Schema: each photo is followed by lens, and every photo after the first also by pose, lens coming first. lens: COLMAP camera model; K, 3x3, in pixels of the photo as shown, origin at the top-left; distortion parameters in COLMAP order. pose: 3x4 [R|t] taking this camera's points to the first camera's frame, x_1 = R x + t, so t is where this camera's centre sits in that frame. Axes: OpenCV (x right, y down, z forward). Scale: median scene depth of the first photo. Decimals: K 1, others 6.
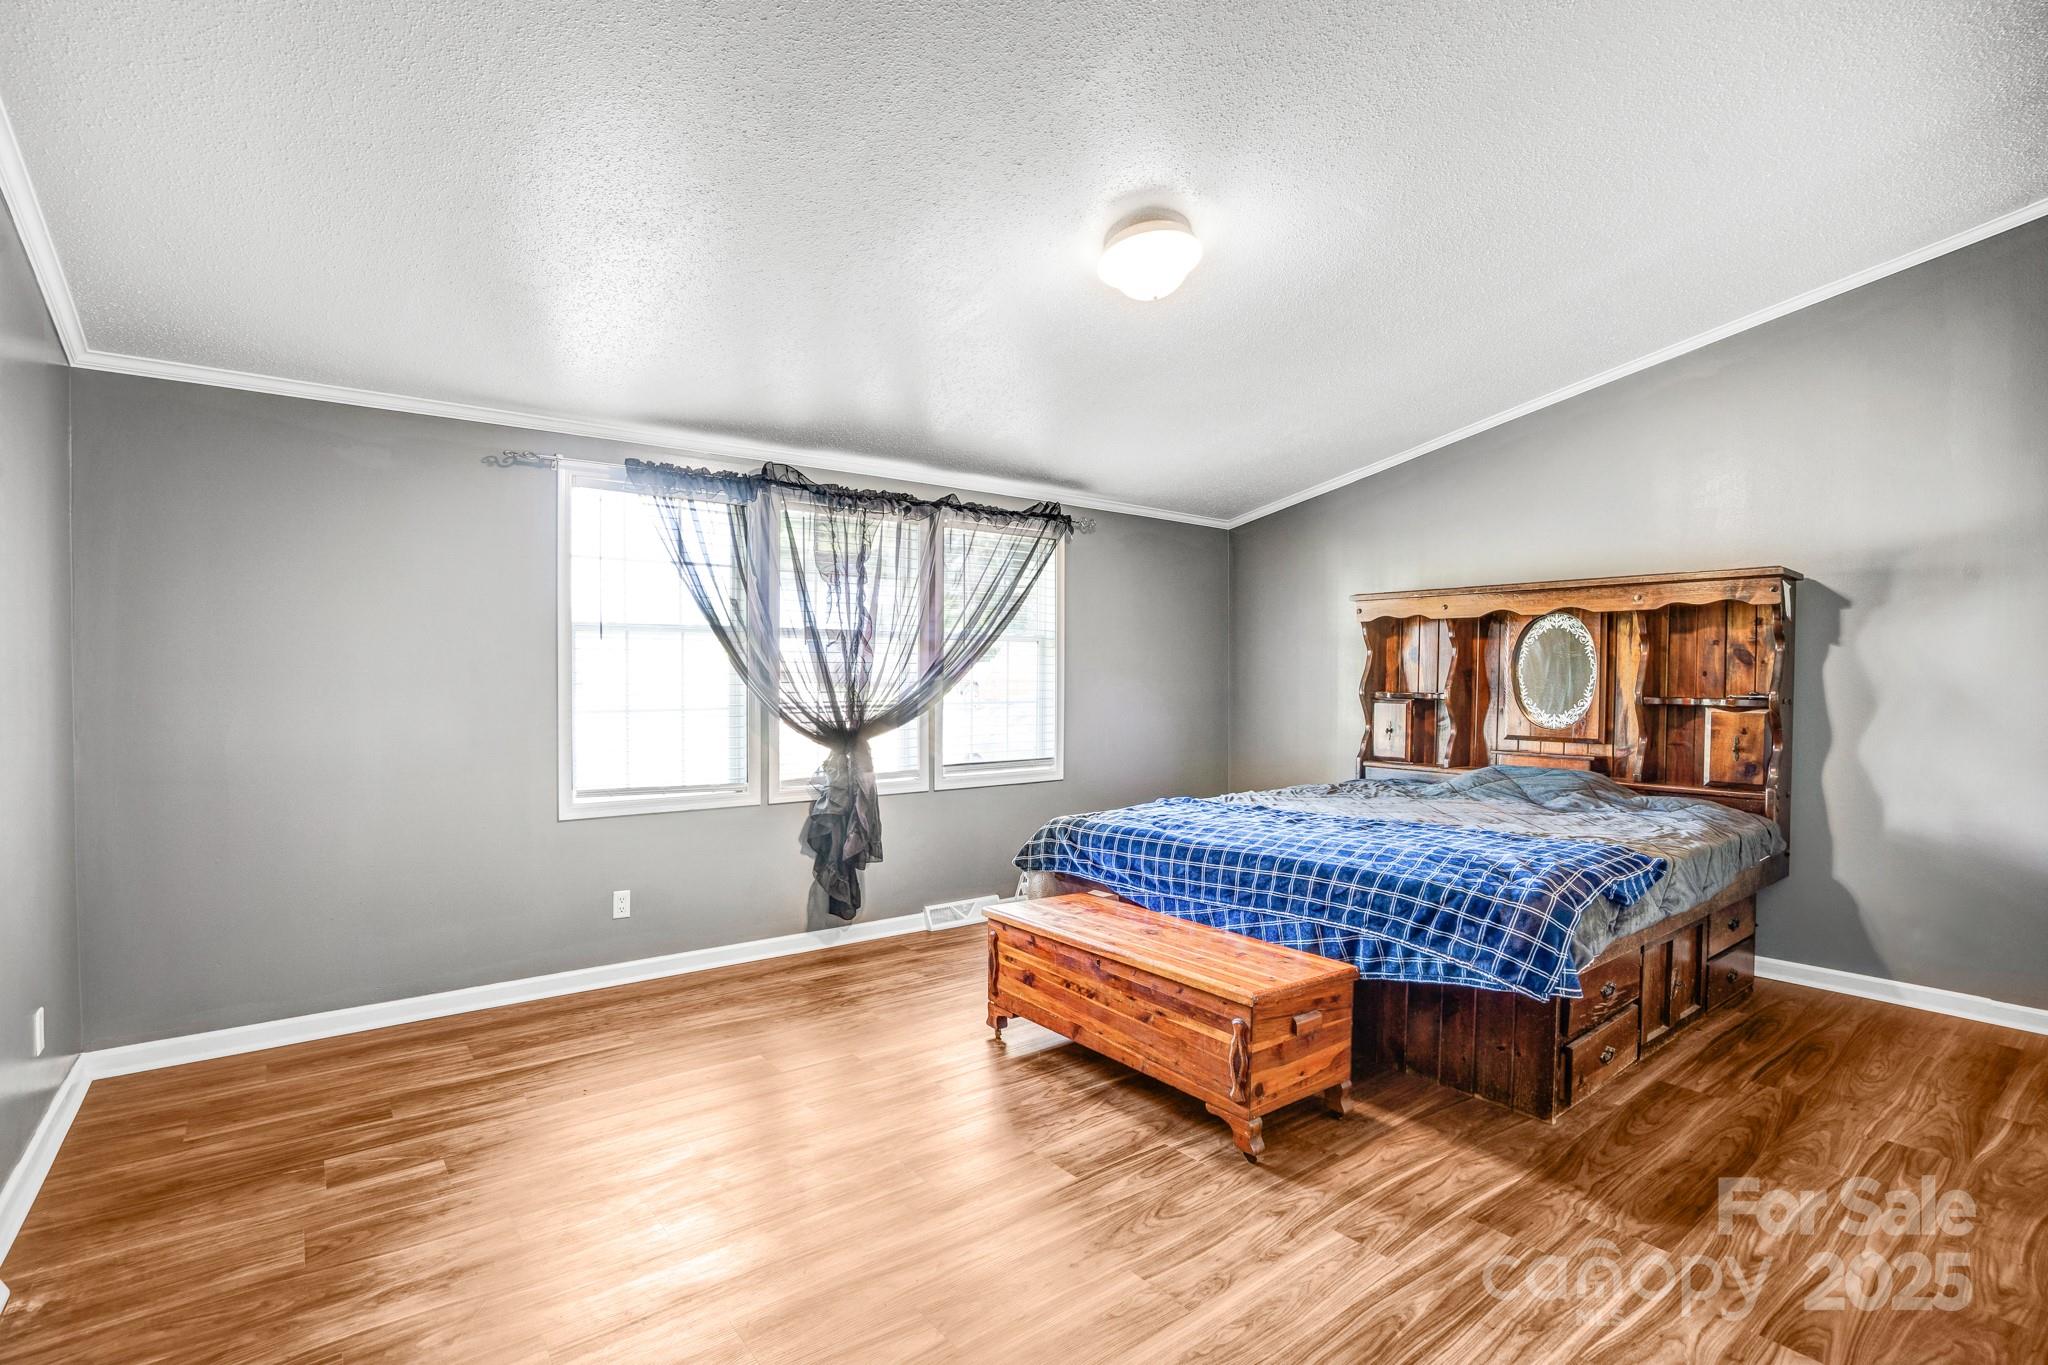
lens RADIAL K [[962.8, 0, 1022.4], [0, 962.8, 665.5], [0, 0, 1]] dist [-0.048861, 0.015943]
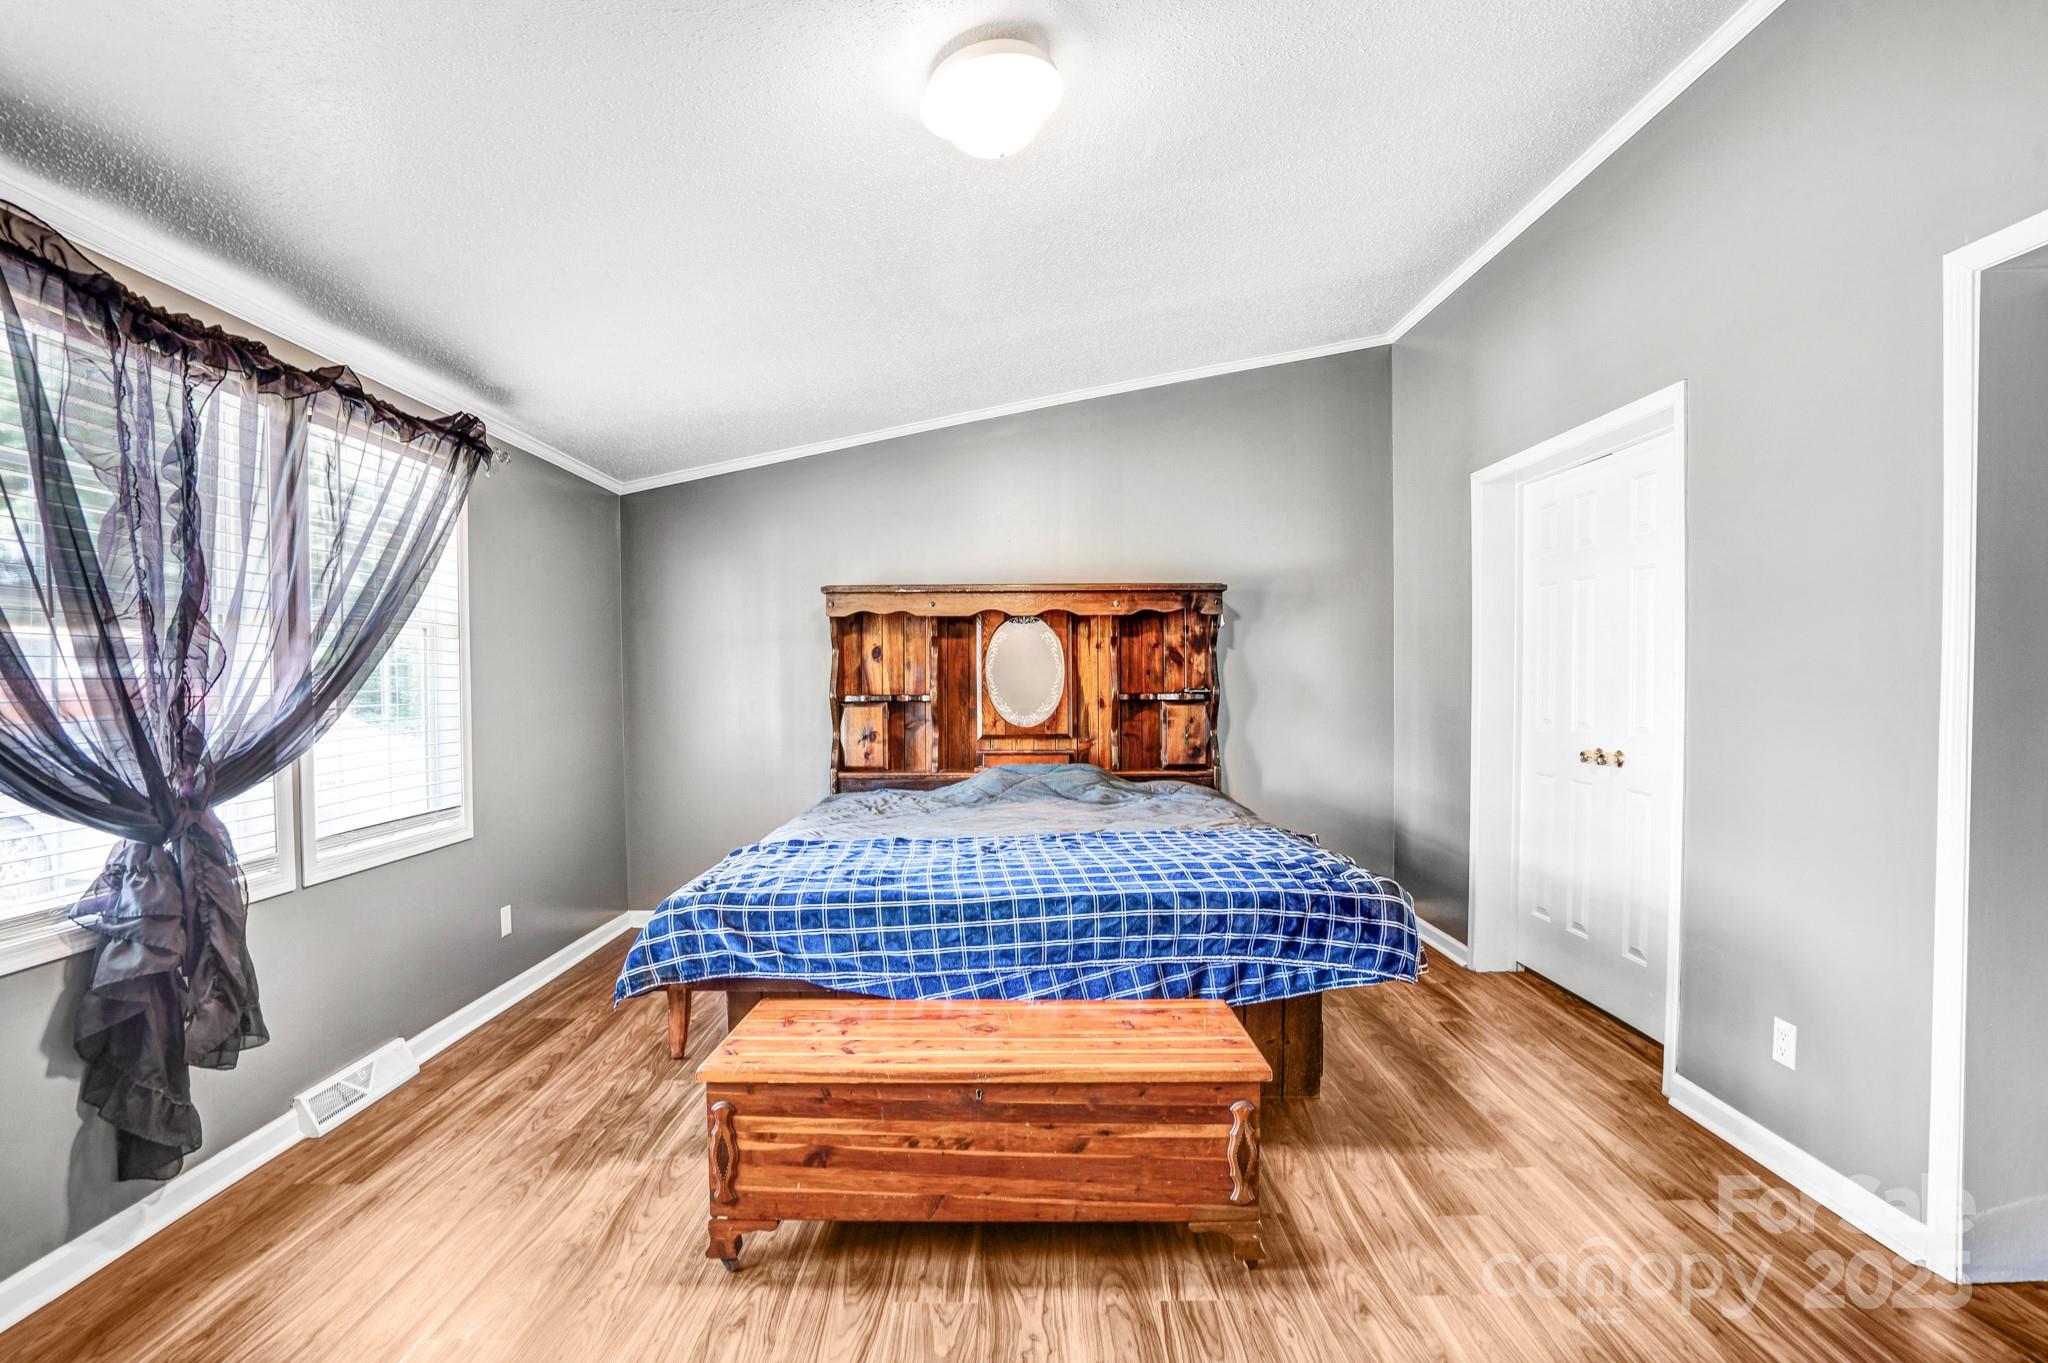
lens RADIAL K [[962.8, 0, 1015.5], [0, 962.8, 691.4], [0, 0, 1]] dist [-0.048861, 0.015943]
pose [[0.623991, -0.021196, 0.781144, -0.367536], [0.002779, 0.999686, 0.024907, 0.002647], [-0.781426, -0.013371, 0.623854, 0.468599]]
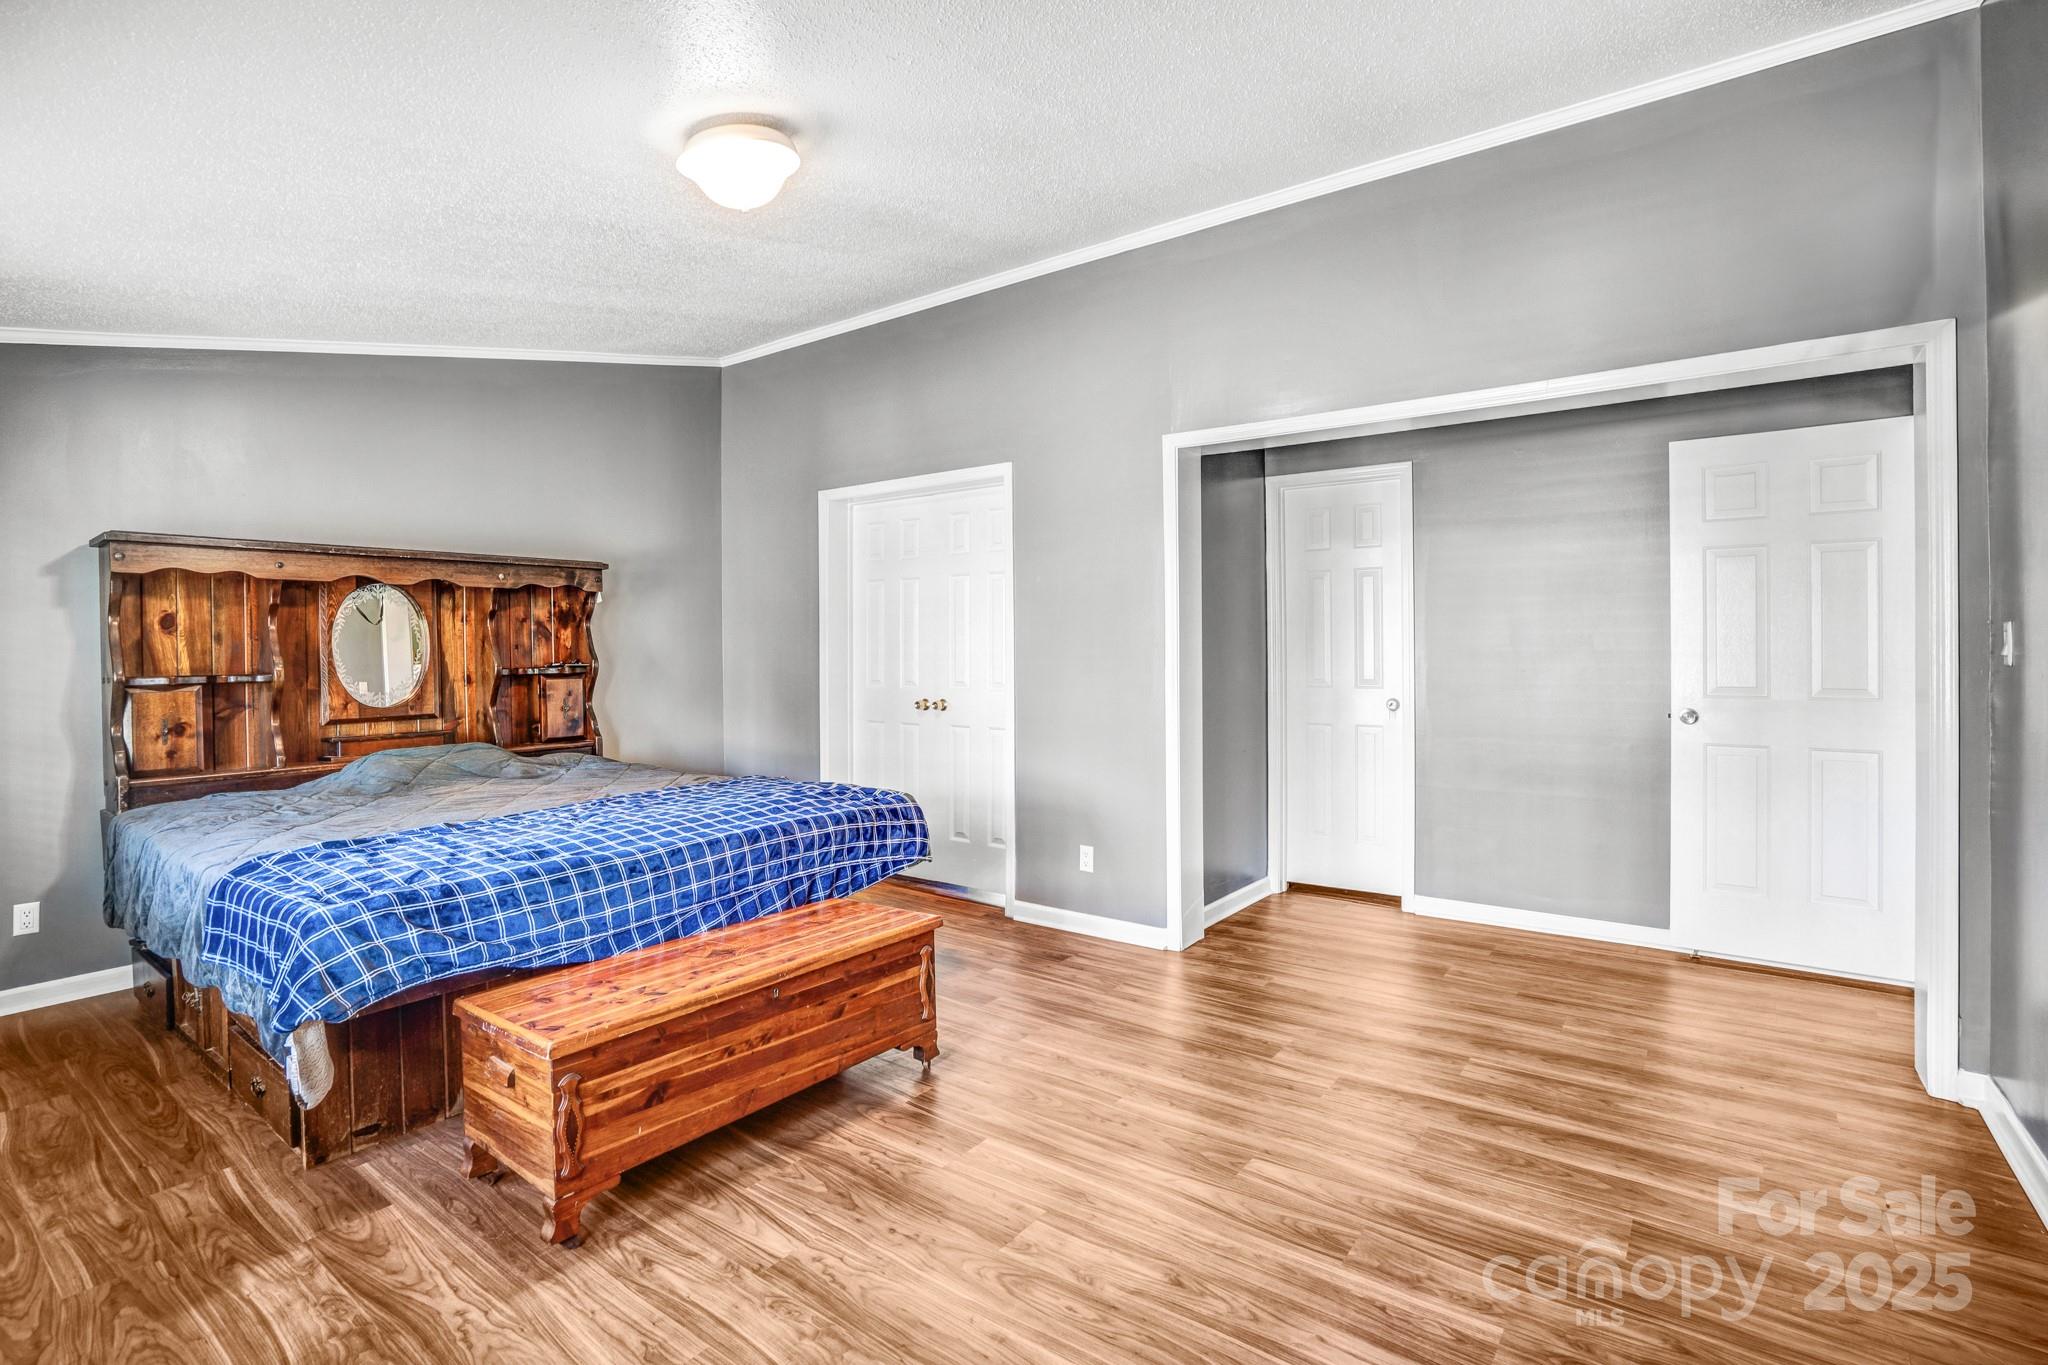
lens RADIAL K [[962.8, 0, 983.2], [0, 962.8, 659.1], [0, 0, 1]] dist [-0.048861, 0.015943]
pose [[-0.224683, -0.013840, 0.974334, -0.641722], [0.001245, 0.999894, 0.014490, 0.008649], [-0.974431, 0.004469, -0.224642, 0.852973]]
